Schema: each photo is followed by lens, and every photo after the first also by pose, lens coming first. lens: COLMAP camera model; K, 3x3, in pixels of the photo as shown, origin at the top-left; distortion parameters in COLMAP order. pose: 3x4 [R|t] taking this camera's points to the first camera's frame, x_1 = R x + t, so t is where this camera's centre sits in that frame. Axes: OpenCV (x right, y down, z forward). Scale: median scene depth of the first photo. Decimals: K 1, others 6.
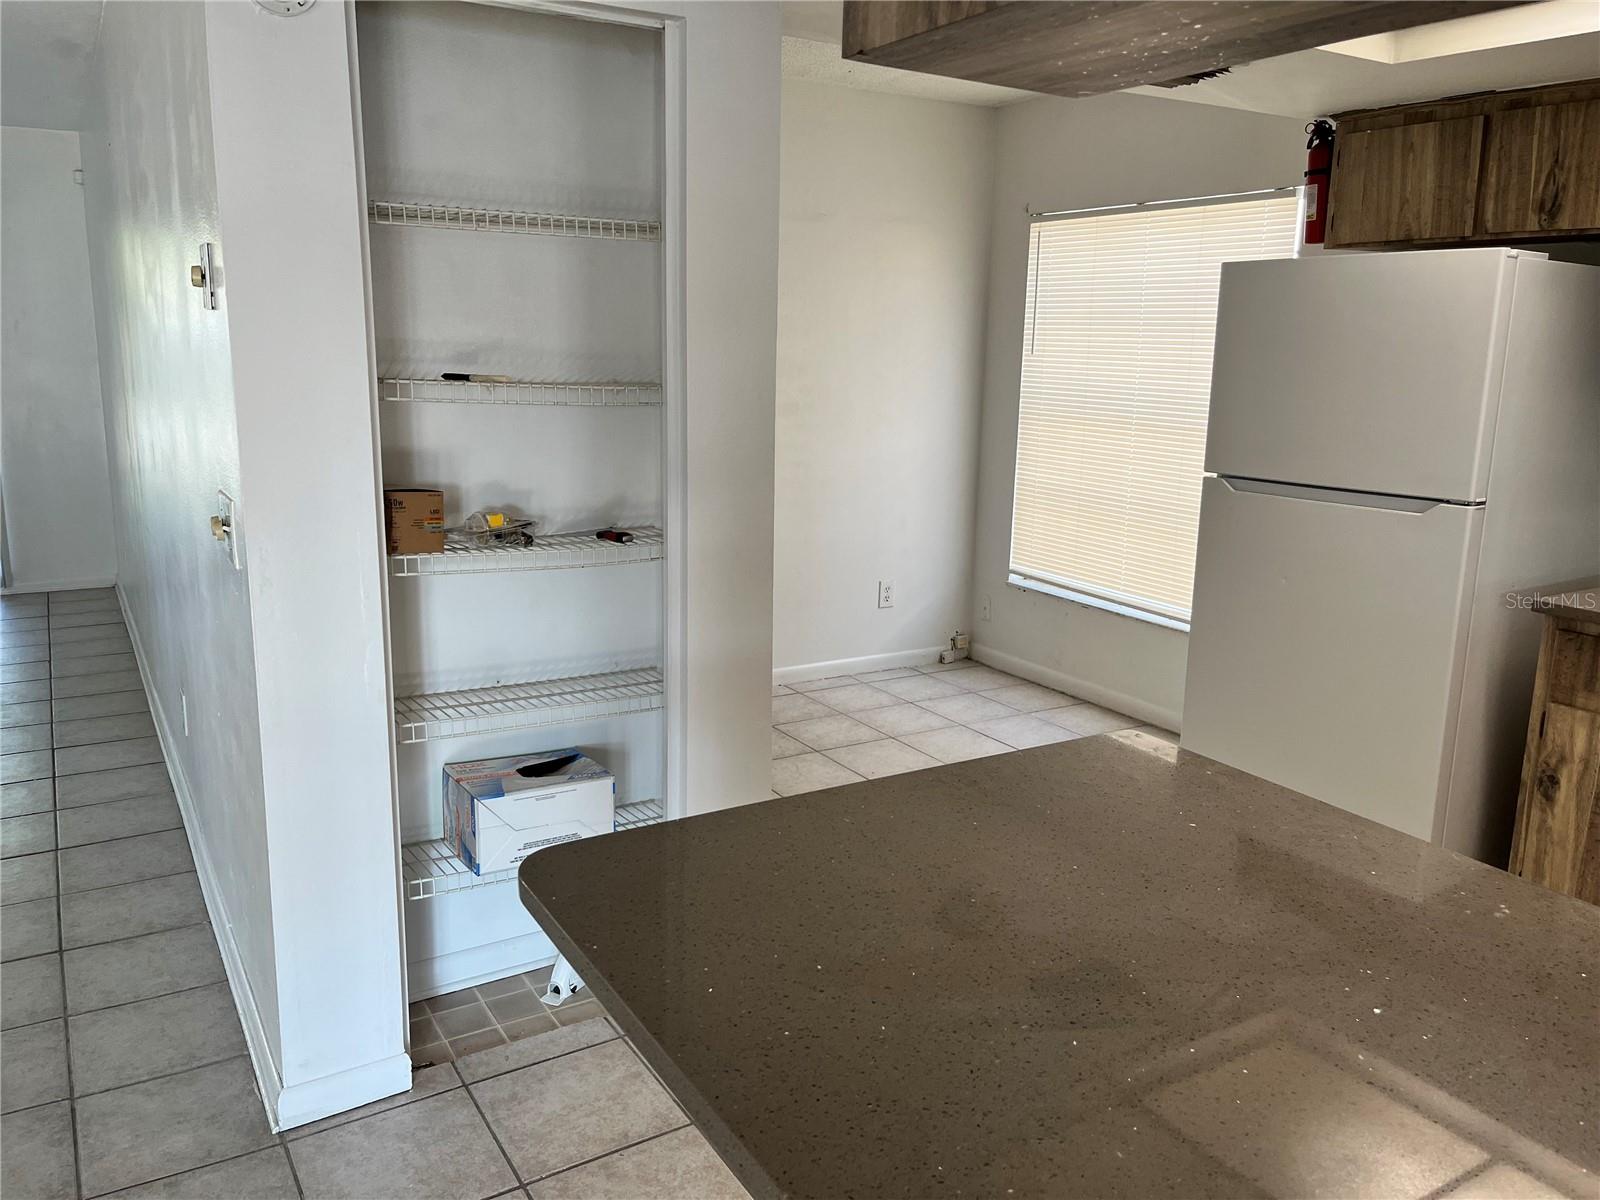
lens RADIAL K [[1222.5, 0, 793.4], [0, 1222.5, 587.2], [0, 0, 1]] dist [0.047662, -0.066283]
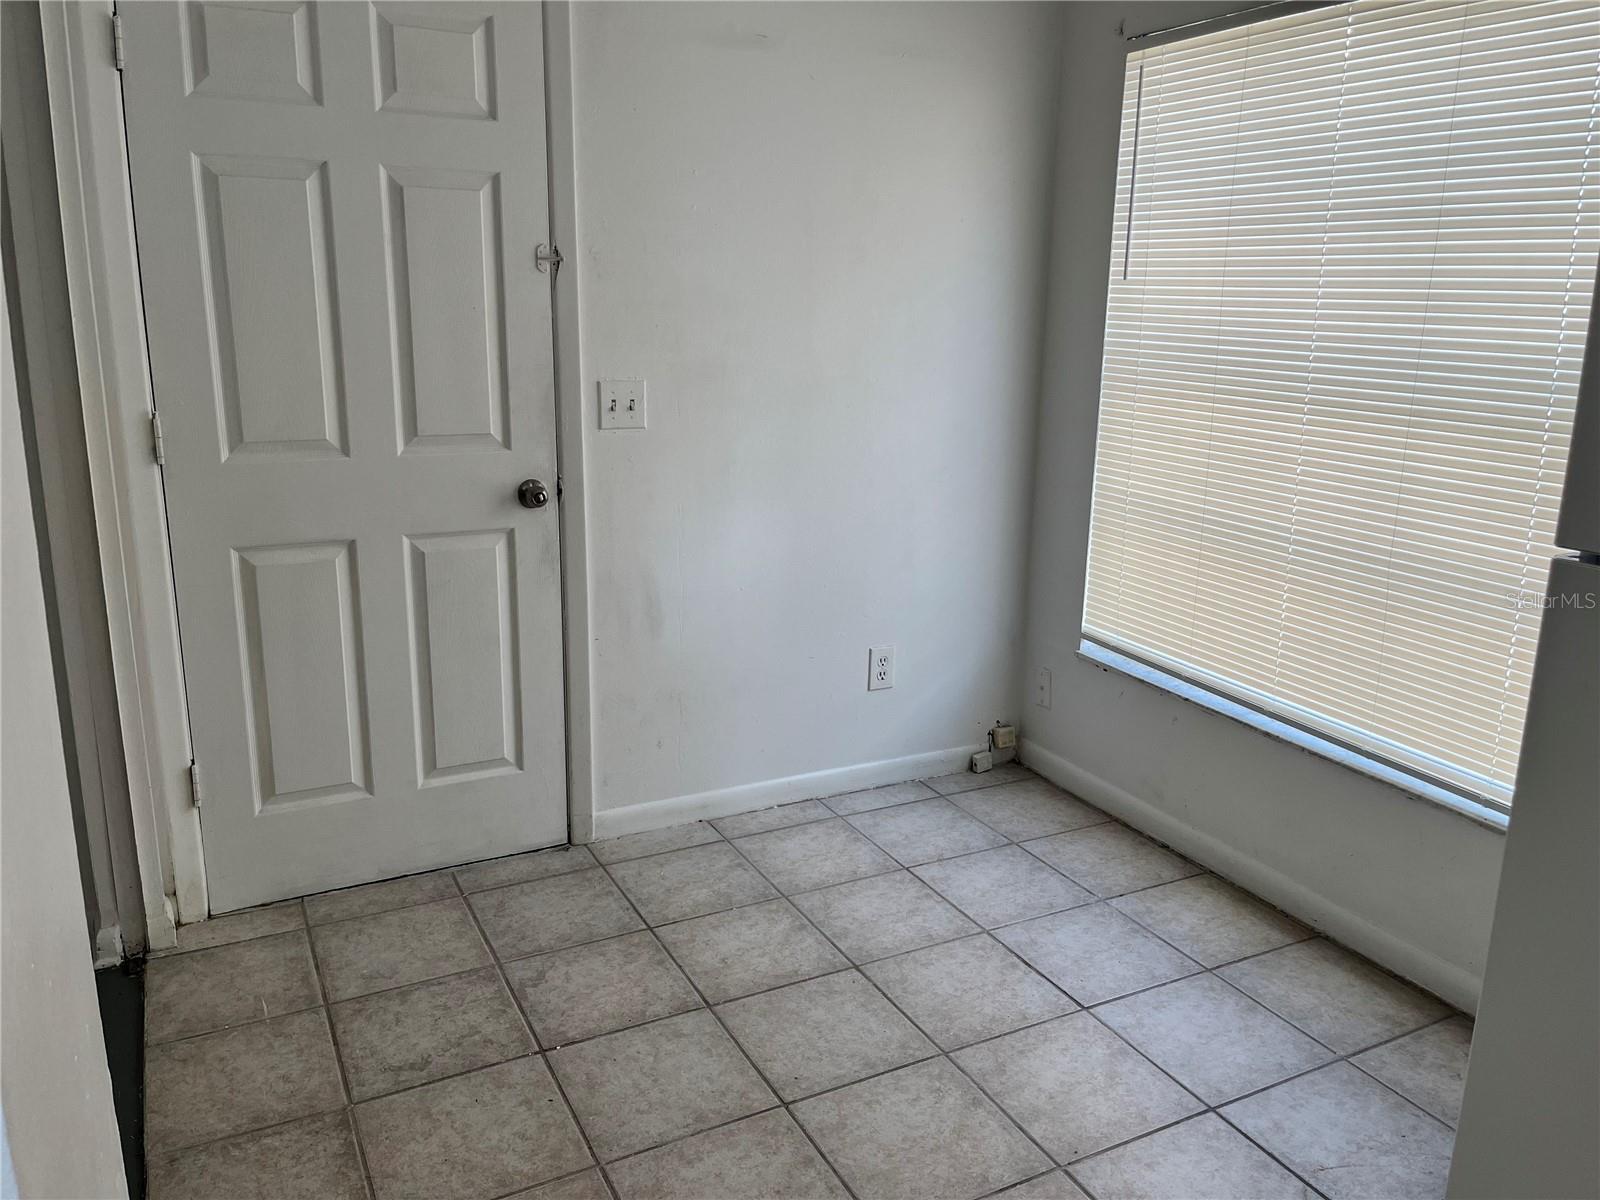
lens RADIAL K [[1222.5, 0, 806.9], [0, 1222.5, 582.7], [0, 0, 1]] dist [0.047662, -0.066283]
pose [[0.997939, 0.013068, -0.062829, 0.080101], [-0.010963, 0.999371, 0.033732, -0.061642], [0.063230, -0.032974, 0.997454, 0.391795]]
